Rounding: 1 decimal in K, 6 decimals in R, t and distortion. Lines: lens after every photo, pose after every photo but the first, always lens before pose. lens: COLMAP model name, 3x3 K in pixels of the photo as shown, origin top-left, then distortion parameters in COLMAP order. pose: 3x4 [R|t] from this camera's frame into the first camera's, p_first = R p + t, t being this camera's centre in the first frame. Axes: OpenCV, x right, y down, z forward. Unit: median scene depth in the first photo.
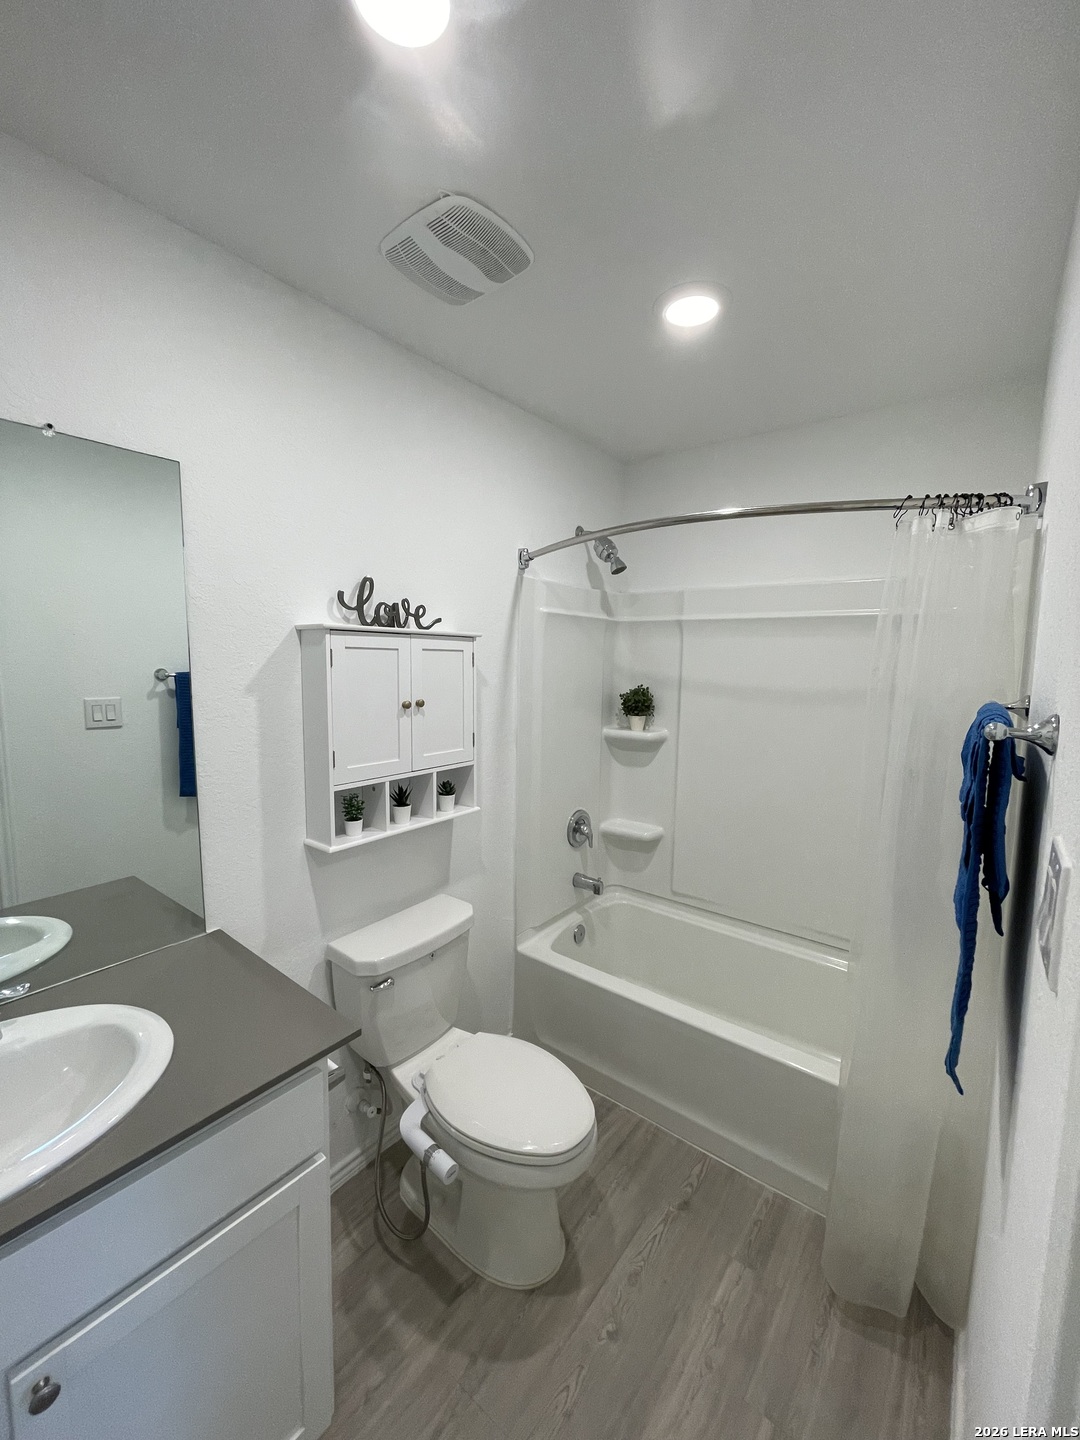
lens RADIAL K [[578.6, 0, 533.4], [0, 578.6, 718.3], [0, 0, 1]] dist [-0.000690, -0.000061]
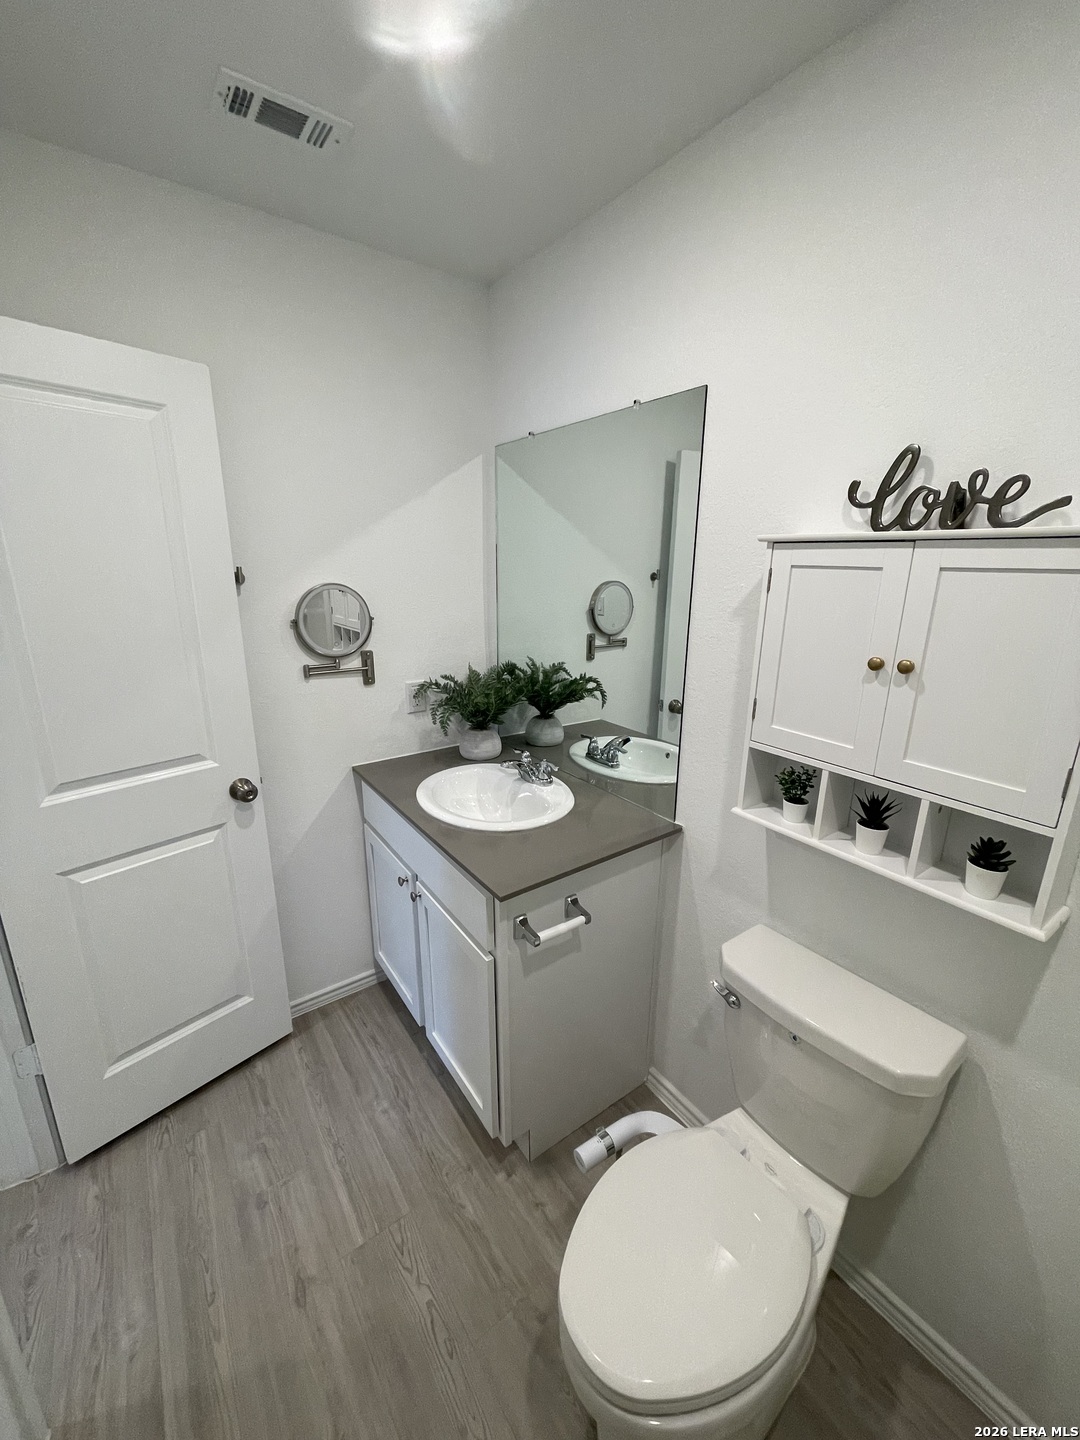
lens RADIAL K [[578.6, 0, 533.4], [0, 578.6, 721.9], [0, 0, 1]] dist [-0.000690, -0.000061]
pose [[-0.287642, 0.233589, -0.928816, 0.446168], [-0.123446, 0.952669, 0.277817, -0.087541], [0.949749, 0.194570, -0.245192, 0.812733]]
